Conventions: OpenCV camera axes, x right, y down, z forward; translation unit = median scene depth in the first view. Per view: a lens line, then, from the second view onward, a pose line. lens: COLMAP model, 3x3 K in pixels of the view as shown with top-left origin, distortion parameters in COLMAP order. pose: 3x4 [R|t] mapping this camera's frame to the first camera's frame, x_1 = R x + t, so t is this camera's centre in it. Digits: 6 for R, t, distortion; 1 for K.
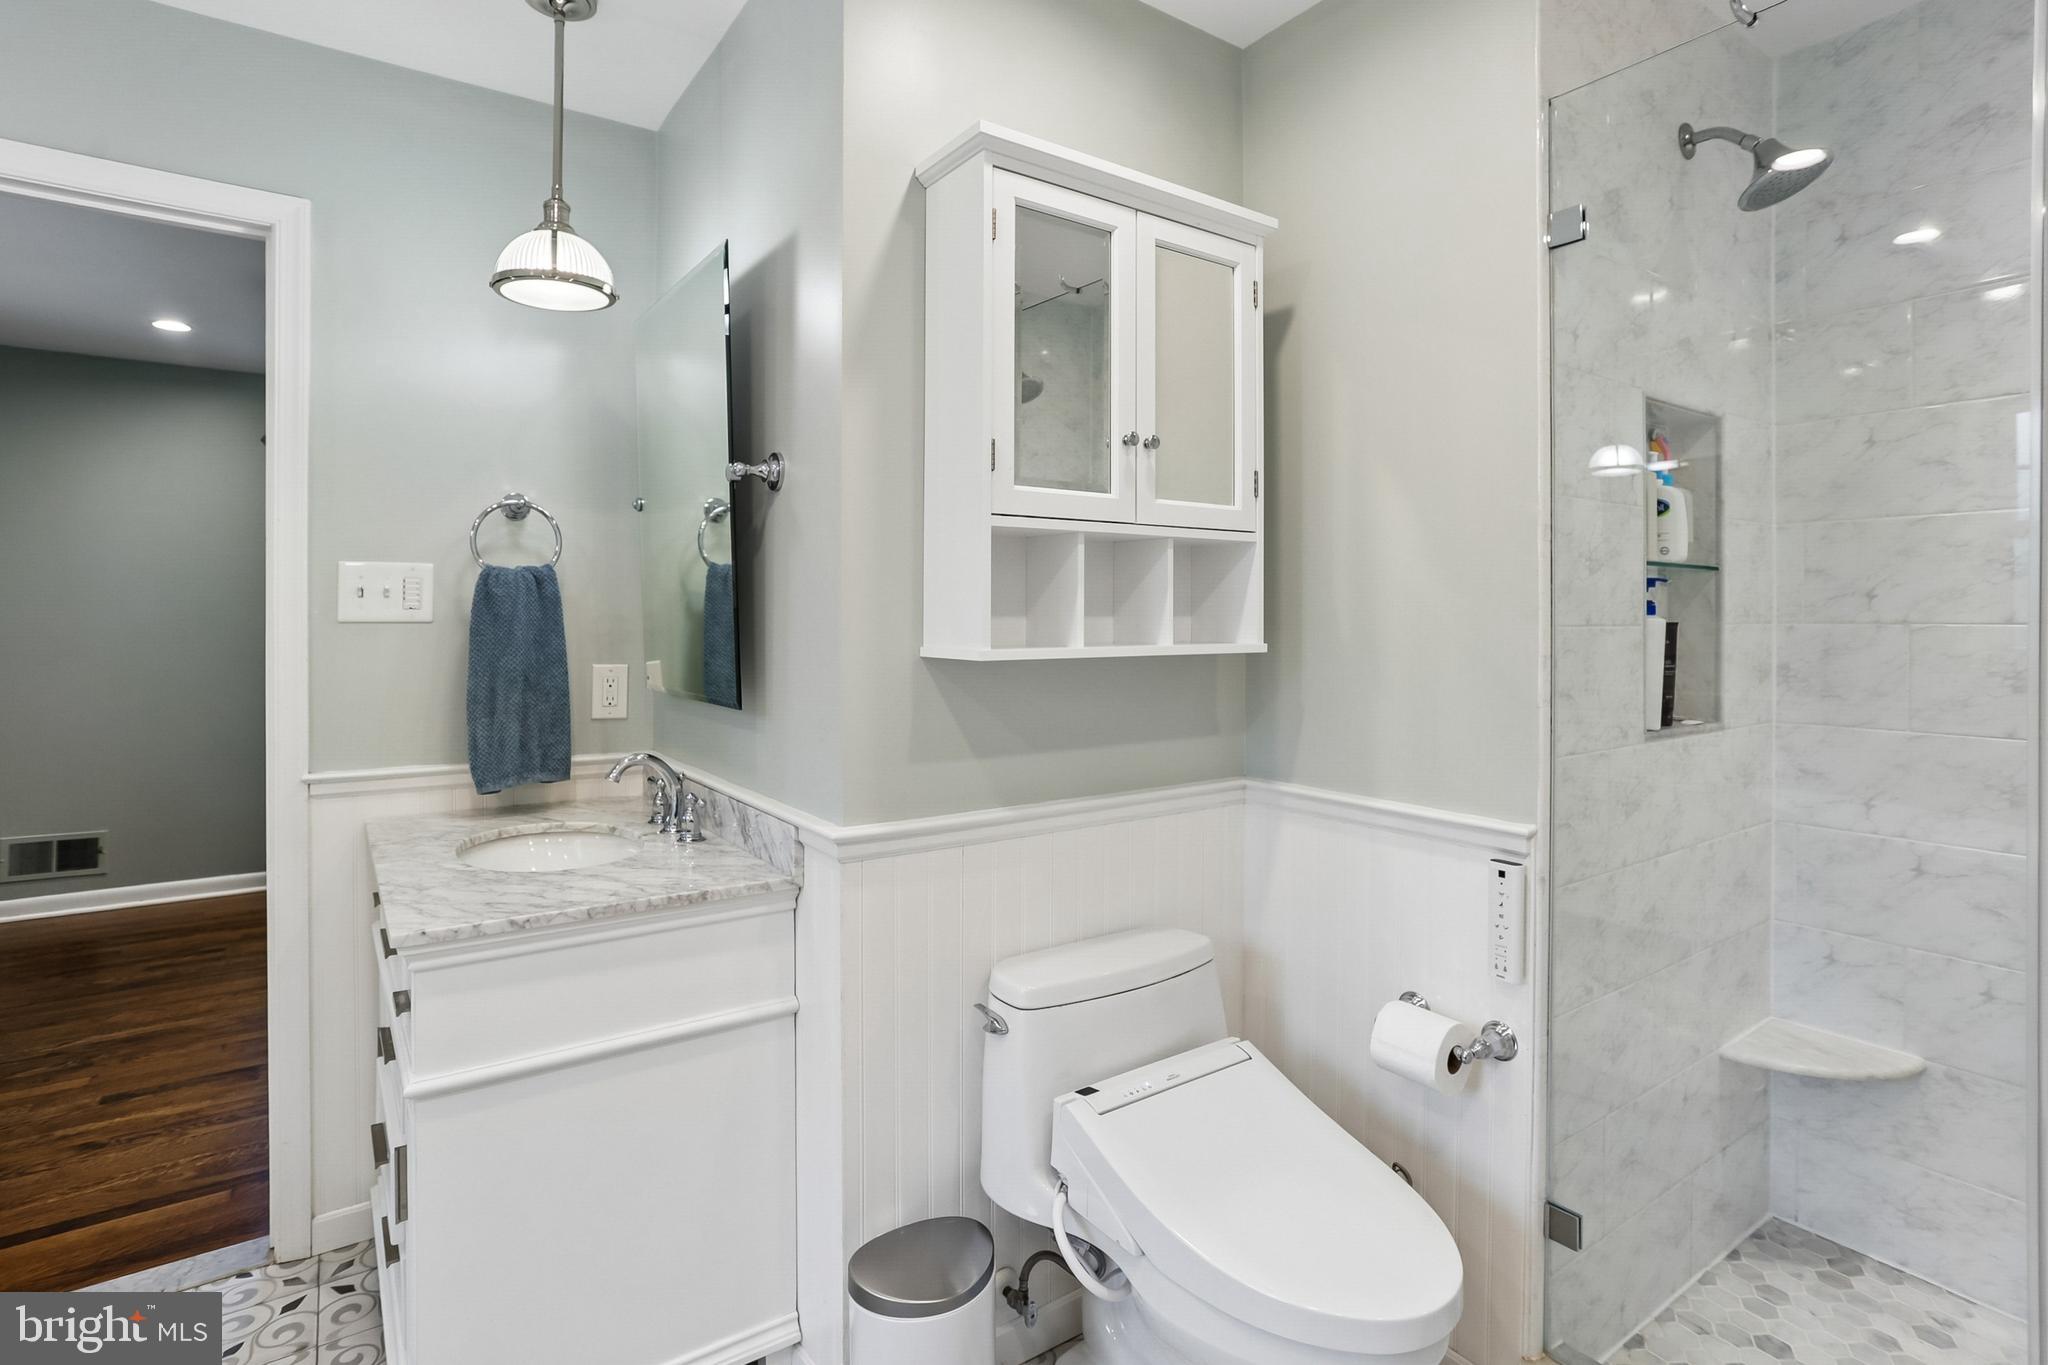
lens RADIAL K [[1052.8, 0, 1029.7], [0, 1052.8, 616.0], [0, 0, 1]] dist [-0.027295, 0.000007]
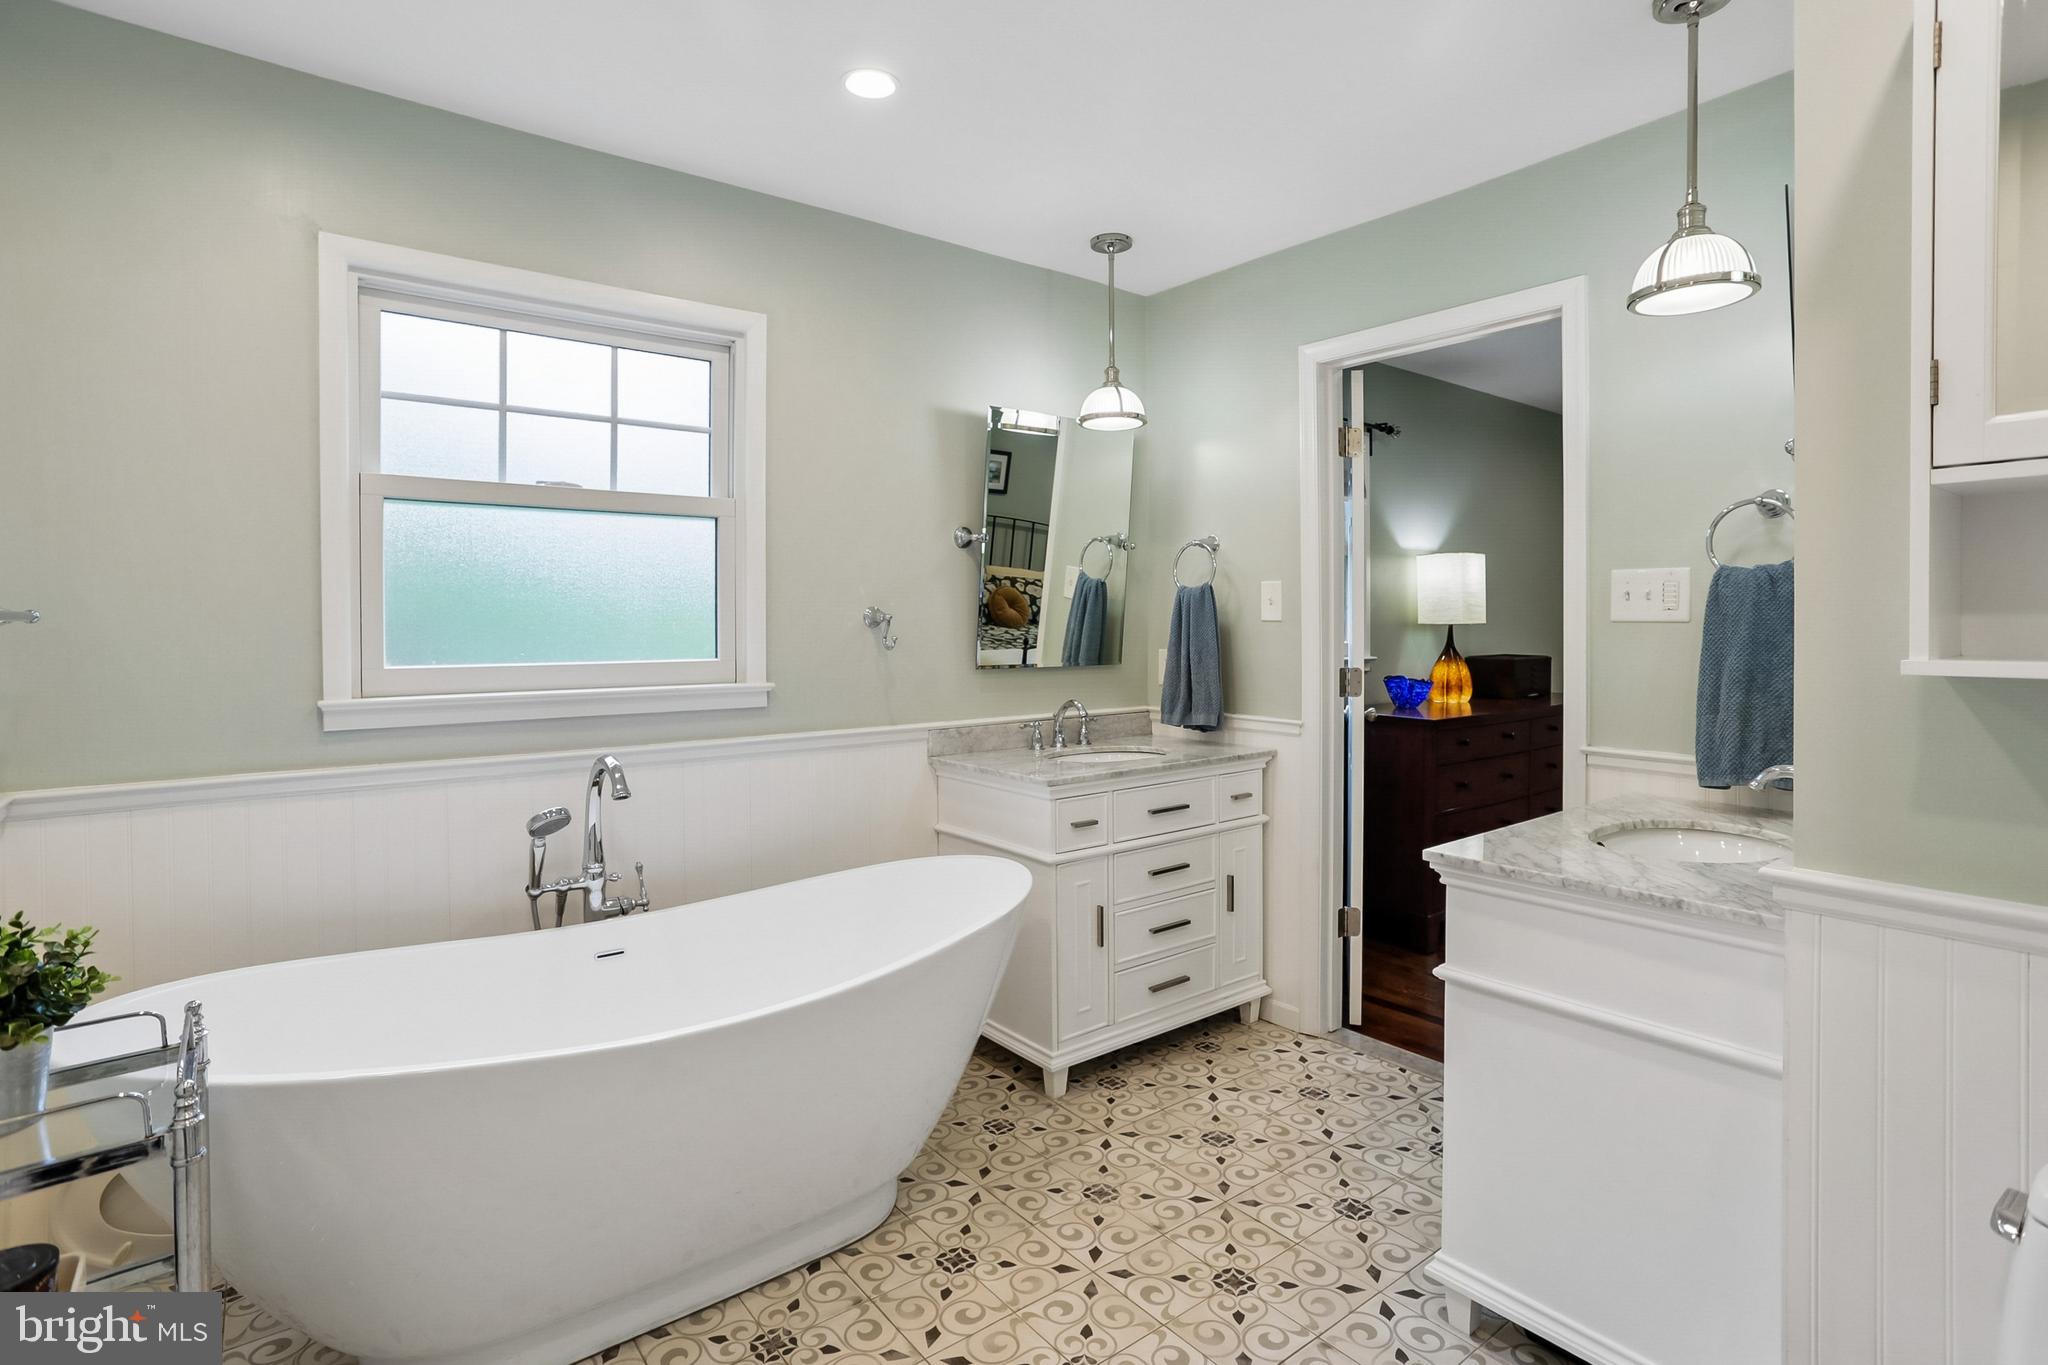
lens RADIAL K [[1022.5, 0, 1032.9], [0, 1022.5, 614.7], [0, 0, 1]] dist [0.001584, 0.000368]
pose [[0.073338, -0.005950, -0.997289, 0.448913], [-0.001232, 0.999981, -0.006056, 0.006115], [0.997306, 0.001673, 0.073329, 0.261081]]
